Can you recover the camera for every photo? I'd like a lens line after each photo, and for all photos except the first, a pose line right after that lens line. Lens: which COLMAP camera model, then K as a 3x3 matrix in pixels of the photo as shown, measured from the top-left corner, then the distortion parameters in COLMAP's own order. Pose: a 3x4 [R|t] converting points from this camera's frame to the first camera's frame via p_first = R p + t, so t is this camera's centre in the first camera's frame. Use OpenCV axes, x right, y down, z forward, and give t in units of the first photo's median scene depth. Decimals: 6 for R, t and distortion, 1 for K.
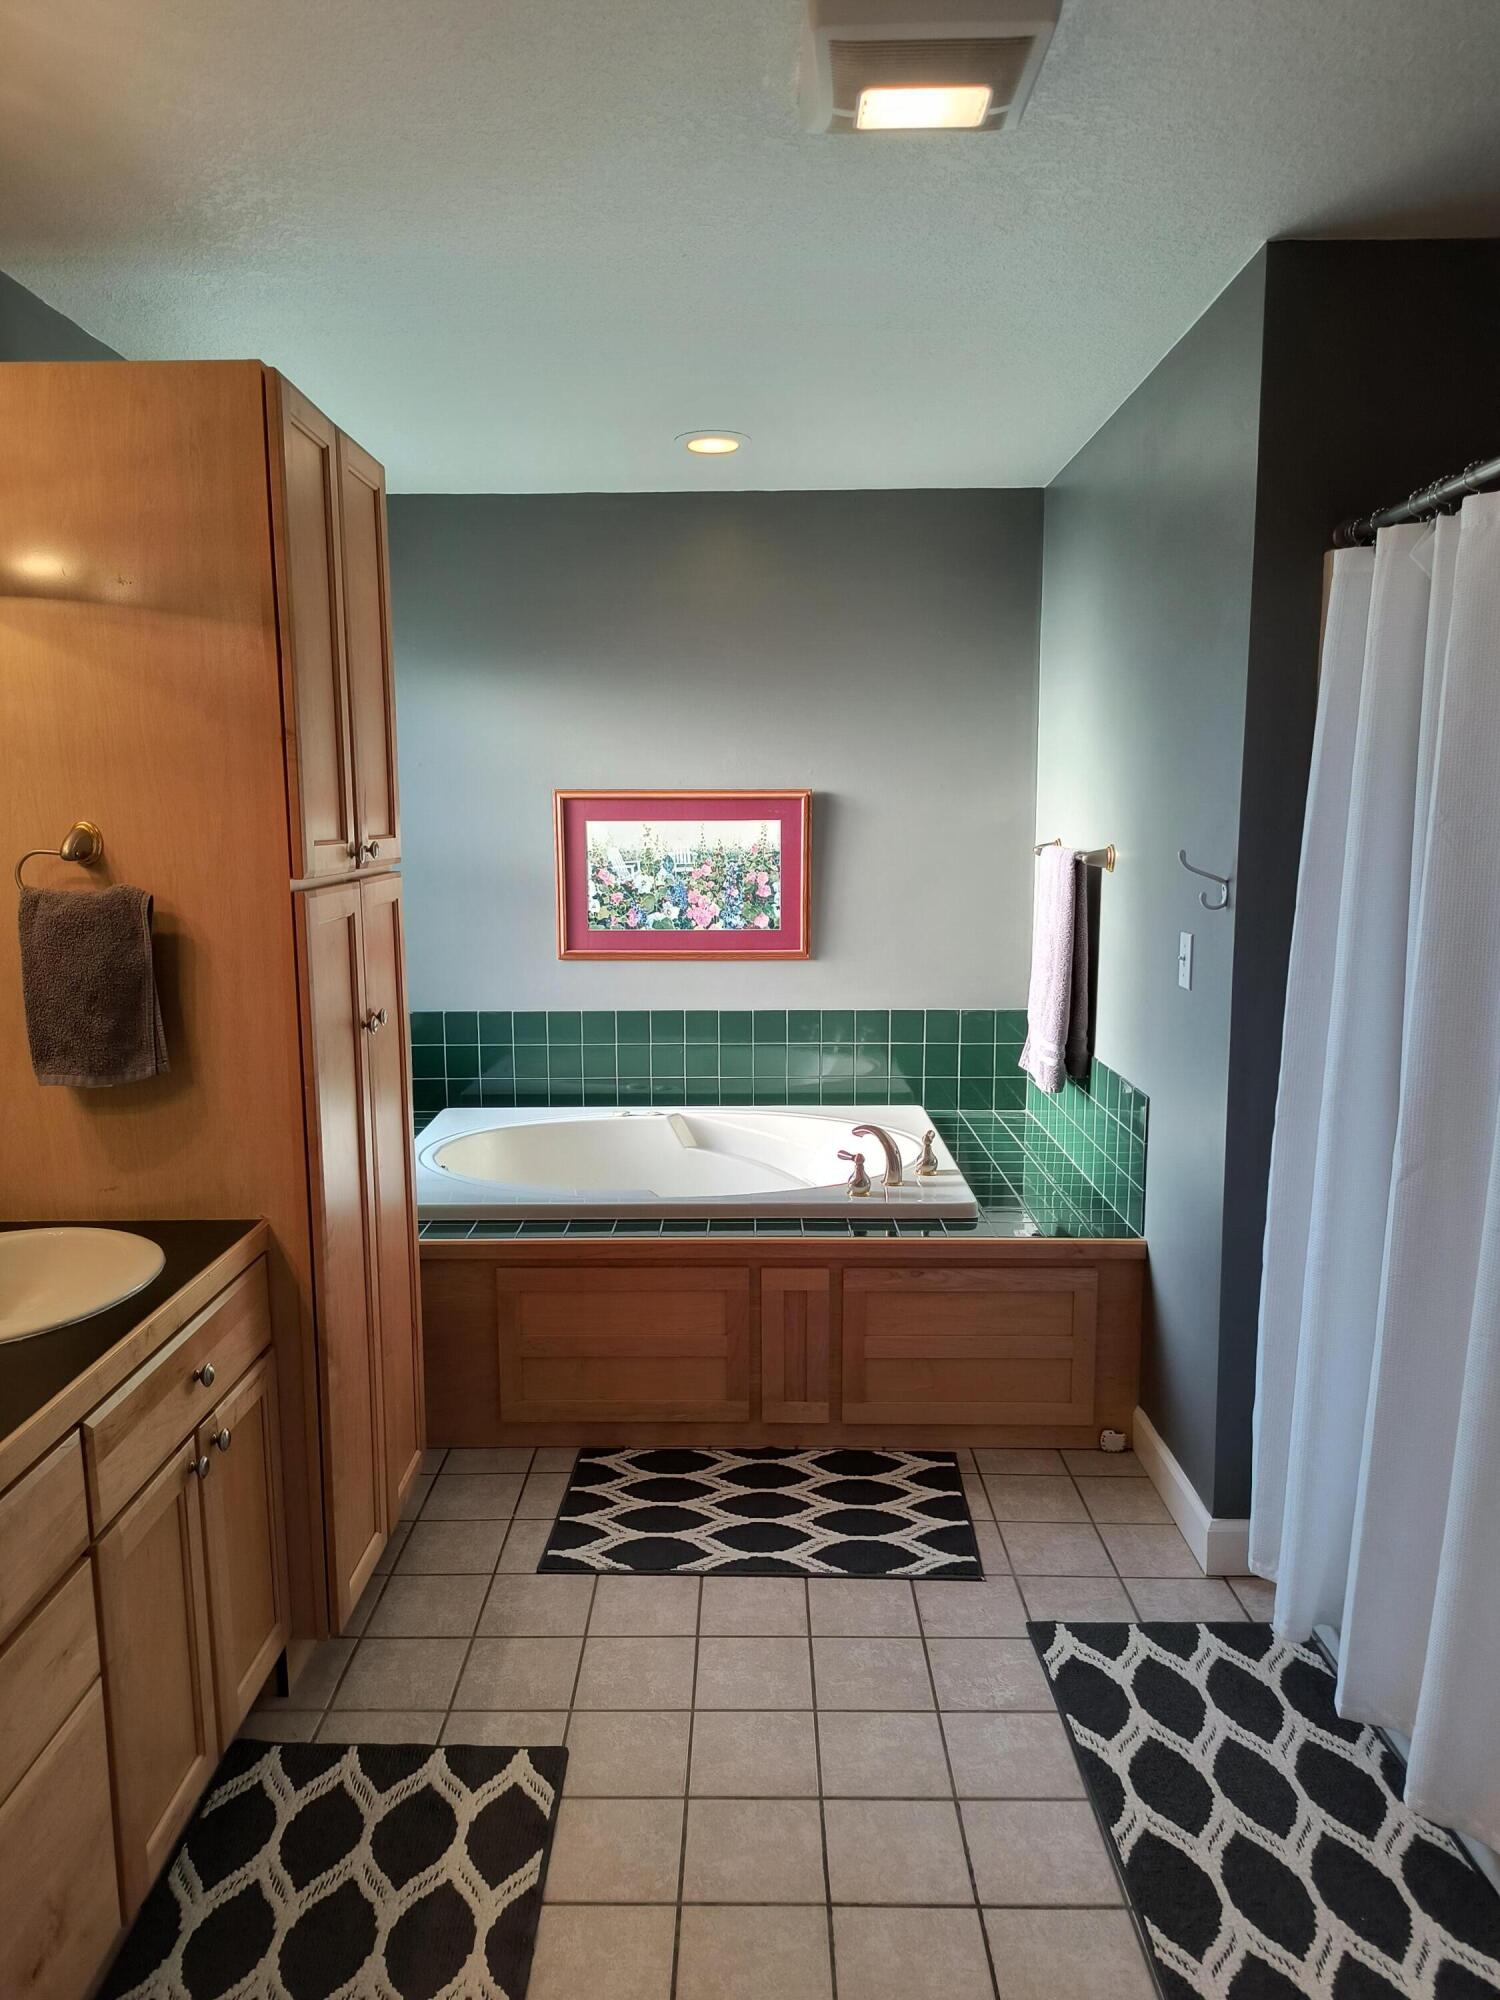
lens RADIAL K [[1391.7, 0, 748.8], [0, 1391.7, 1005.1], [0, 0, 1]] dist [0.075351, -0.120149]
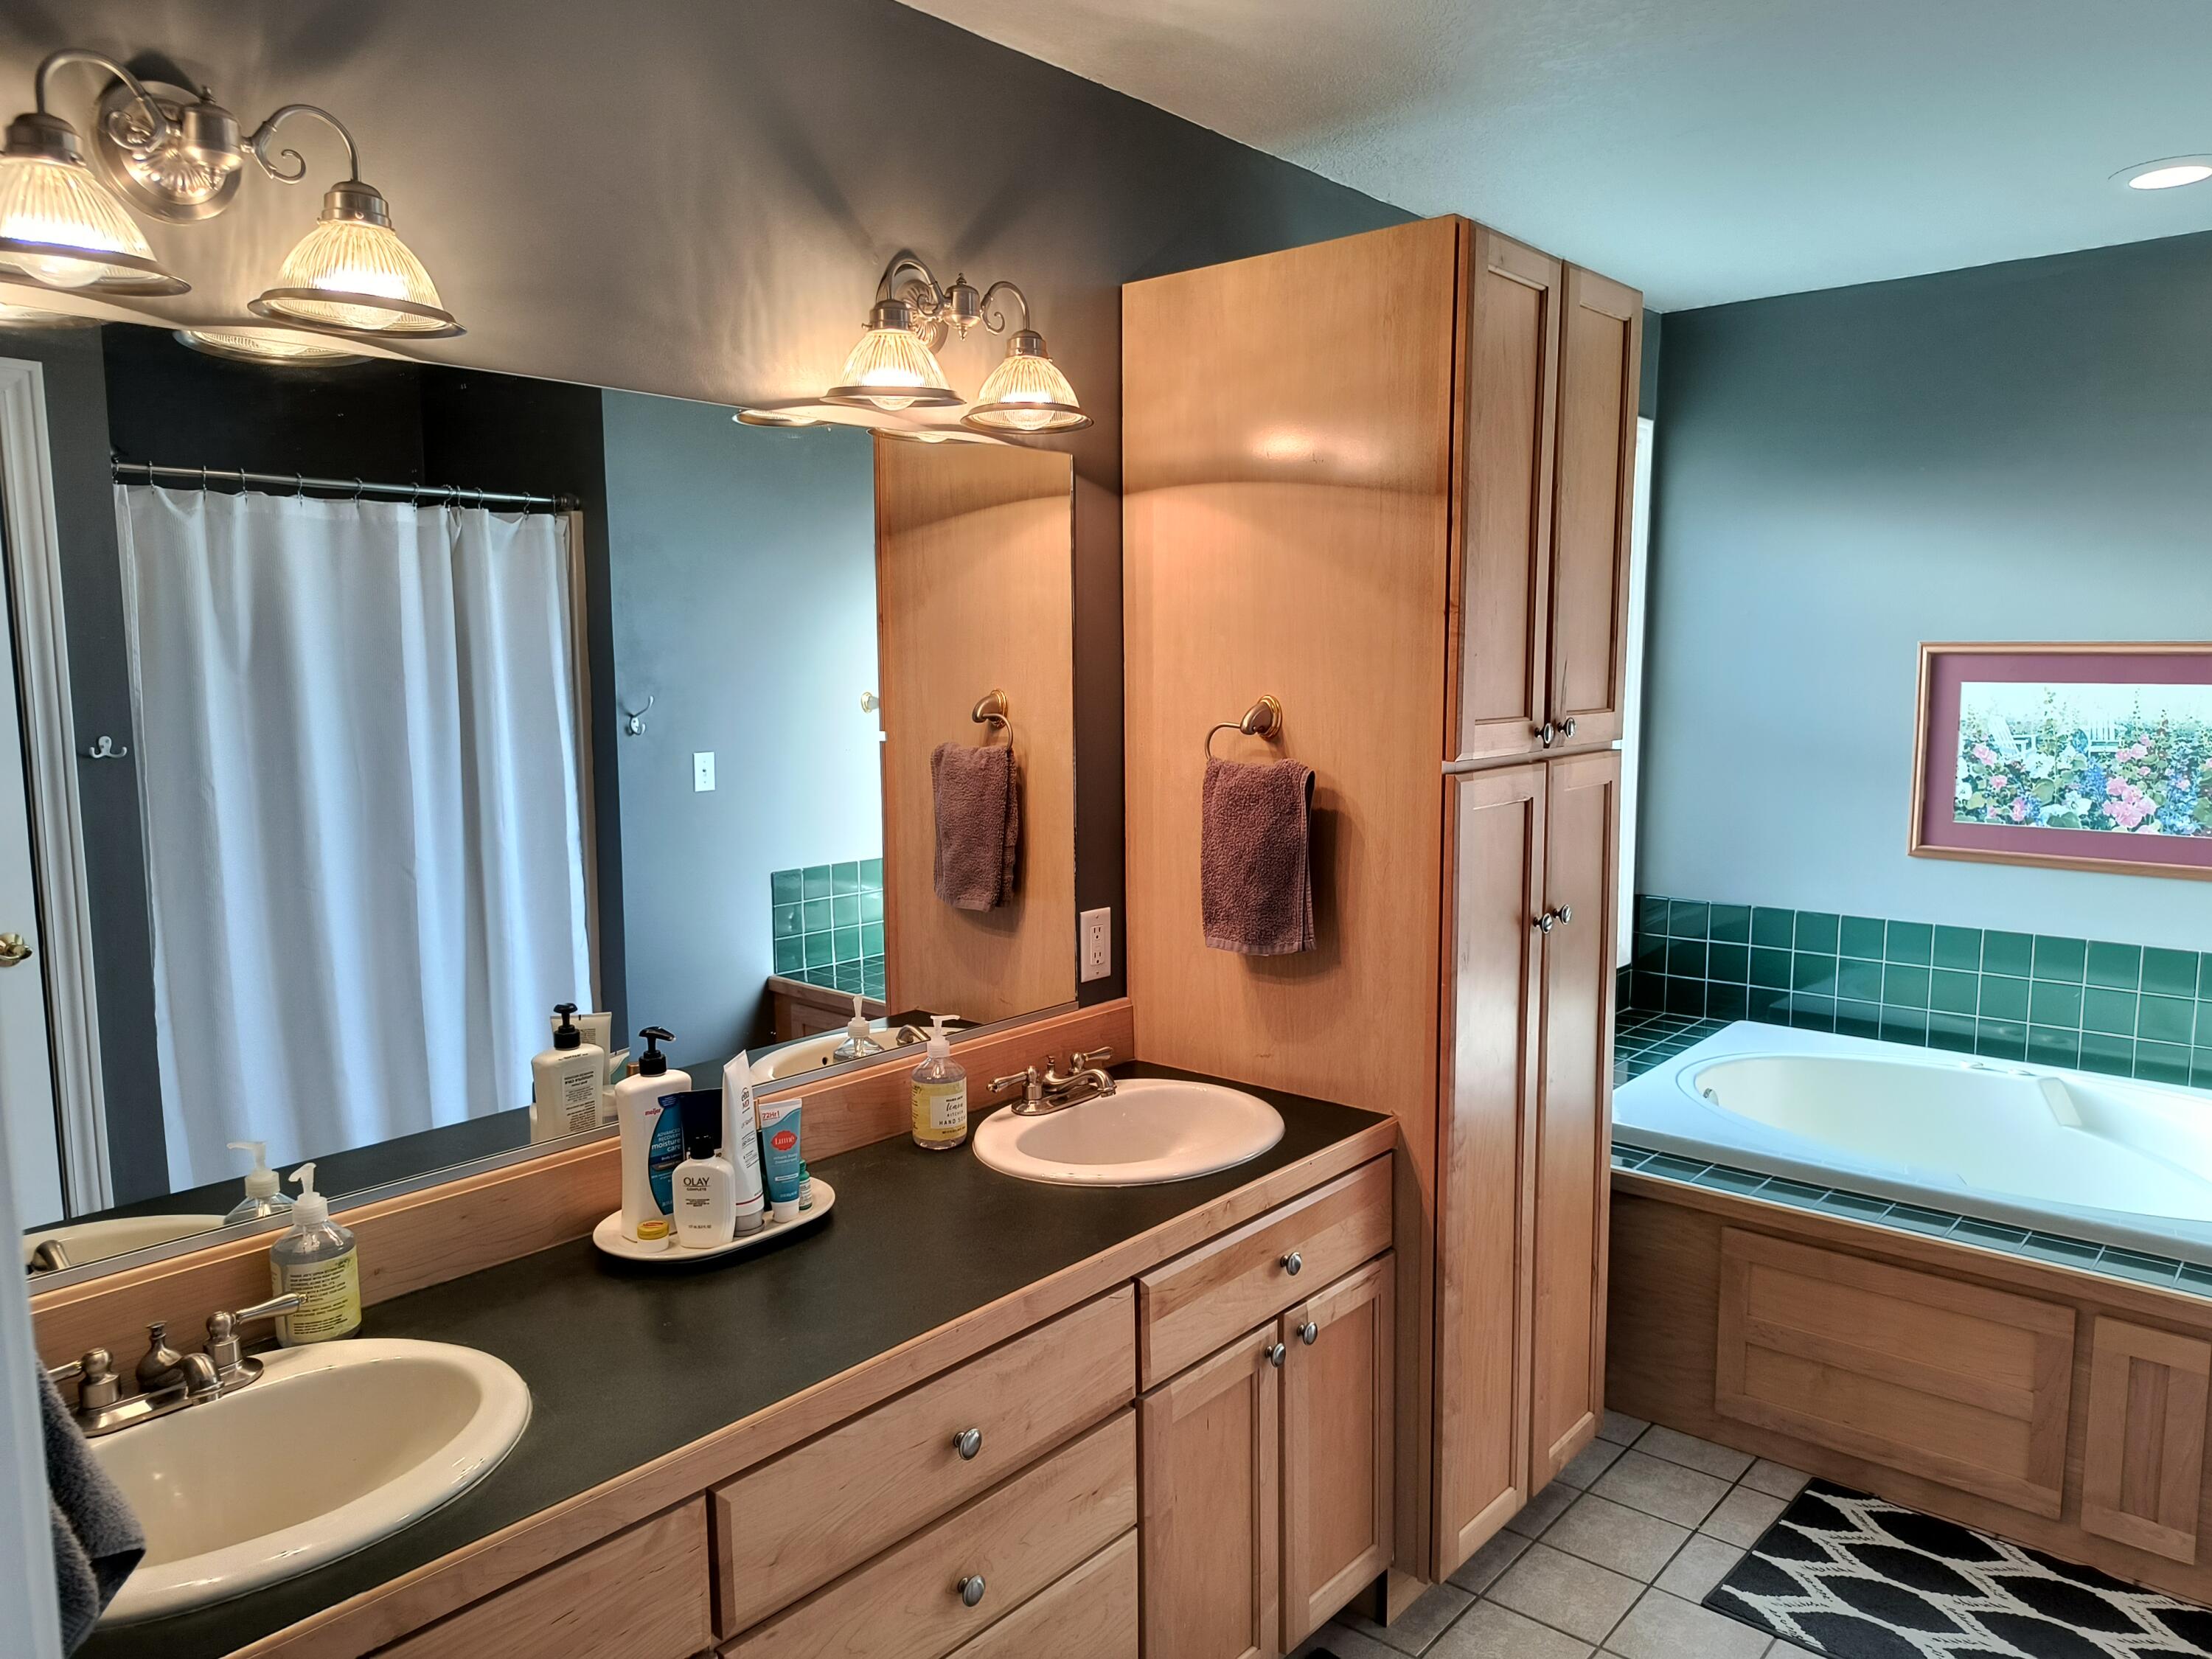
lens RADIAL K [[1554.4, 0, 1106.0], [0, 1554.4, 829.5], [0, 0, 1]] dist [0.023781, -0.004684]
pose [[0.763428, 0.074375, -0.641597, 0.127528], [-0.087866, 0.996072, 0.010916, -0.026330], [0.639889, 0.048041, 0.766965, 0.044914]]
